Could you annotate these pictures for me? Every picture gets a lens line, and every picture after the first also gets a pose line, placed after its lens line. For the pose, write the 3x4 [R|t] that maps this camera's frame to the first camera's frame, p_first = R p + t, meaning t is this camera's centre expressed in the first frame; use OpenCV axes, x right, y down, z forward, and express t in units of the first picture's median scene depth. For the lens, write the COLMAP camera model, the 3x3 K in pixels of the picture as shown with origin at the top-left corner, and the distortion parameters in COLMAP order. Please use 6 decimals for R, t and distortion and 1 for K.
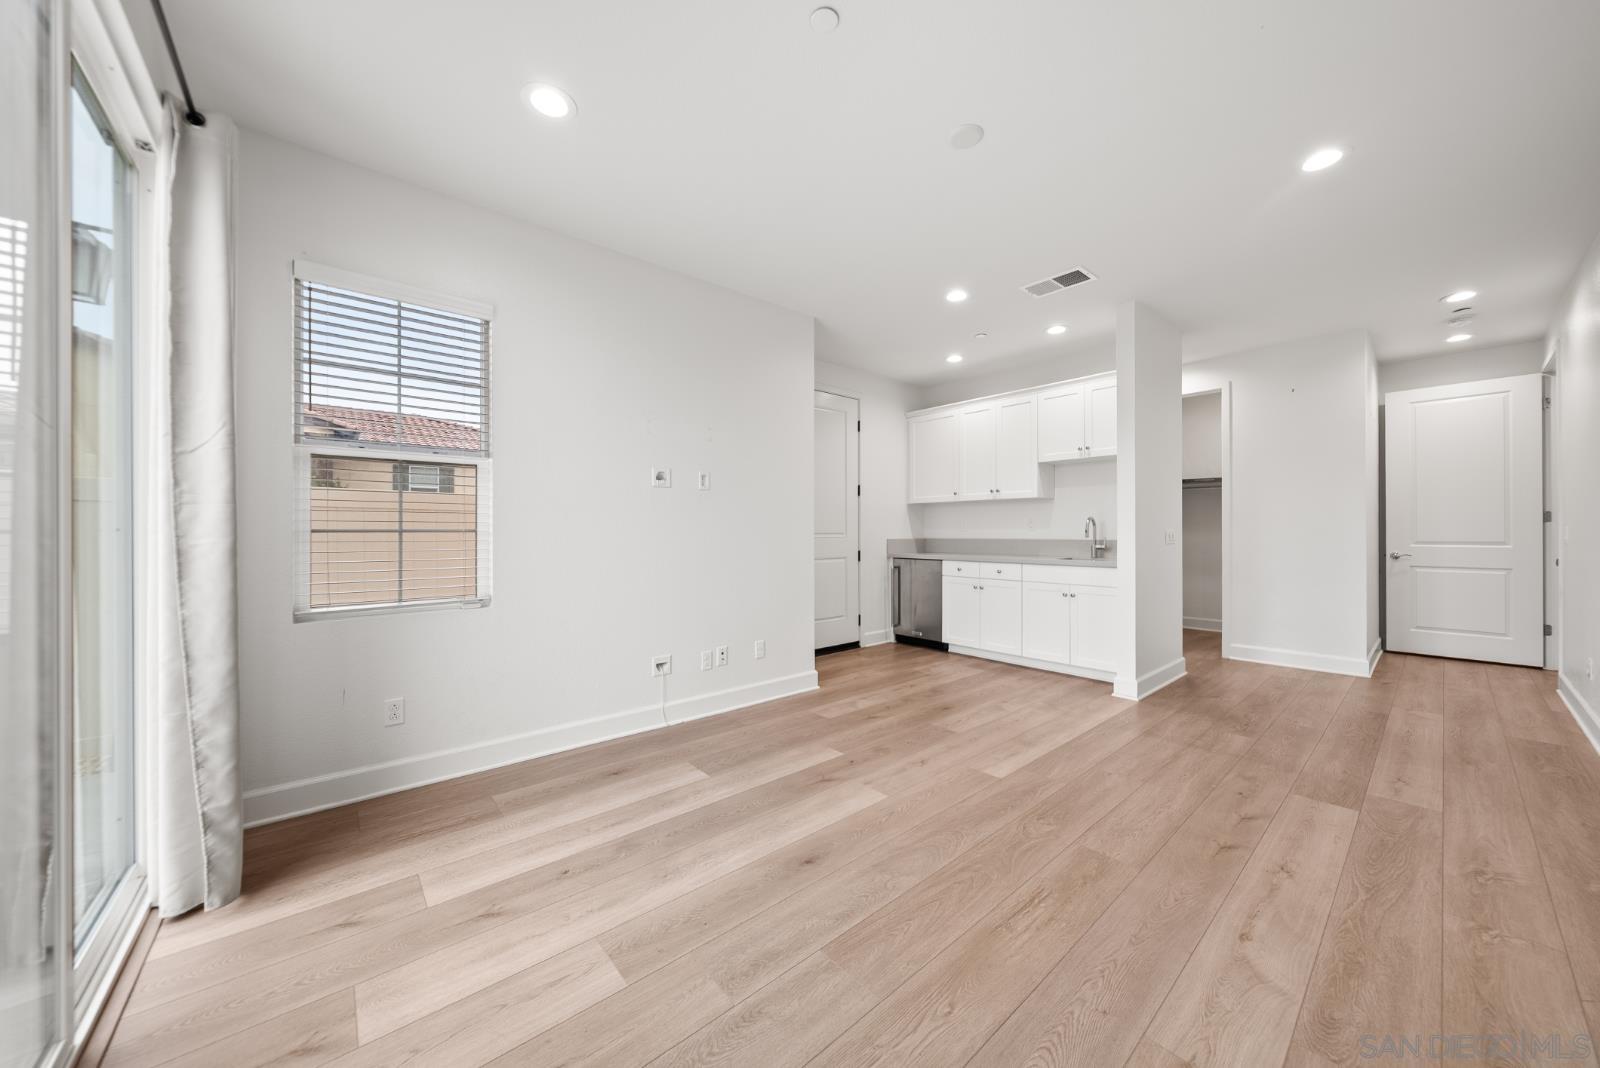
lens RADIAL K [[571.6, 0, 804.9], [0, 571.6, 536.5], [0, 0, 1]] dist [-0.006632, 0.000018]
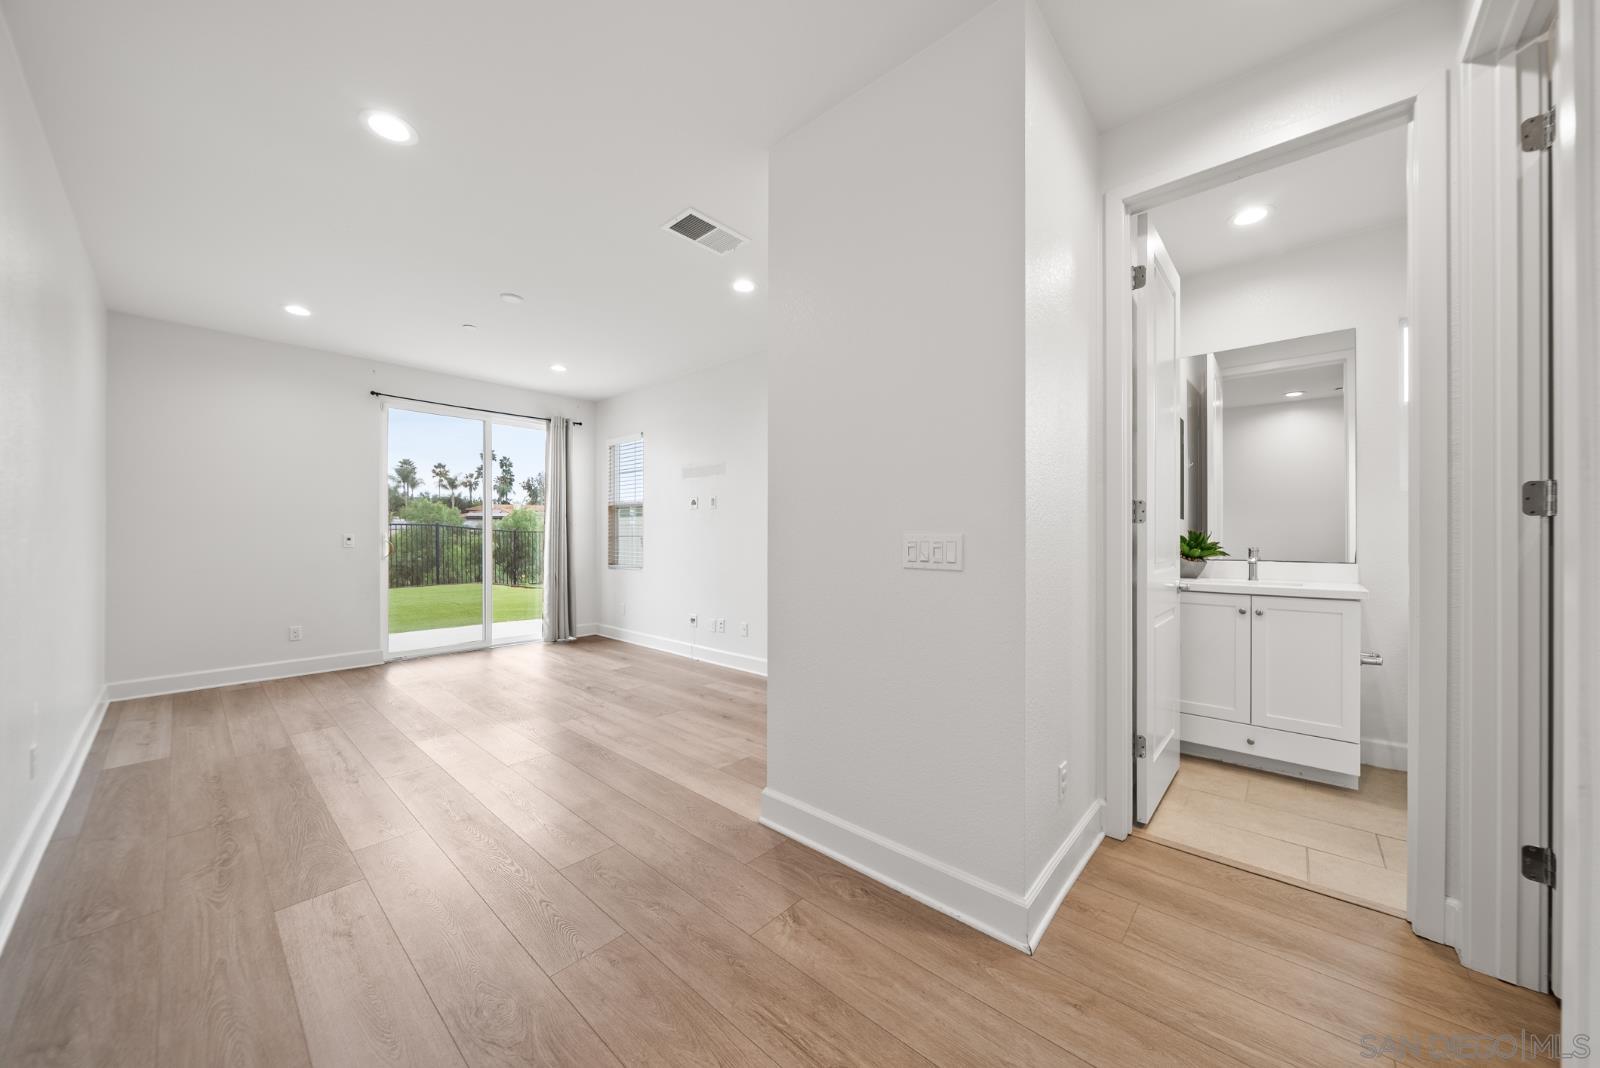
lens RADIAL K [[571.6, 0, 804.9], [0, 571.6, 536.5], [0, 0, 1]] dist [-0.006632, 0.000018]
pose [[0.102553, 0.000402, -0.994727, 1.282974], [-0.002703, 0.999996, 0.000125, -0.009708], [0.994724, 0.002675, 0.102554, 1.069726]]
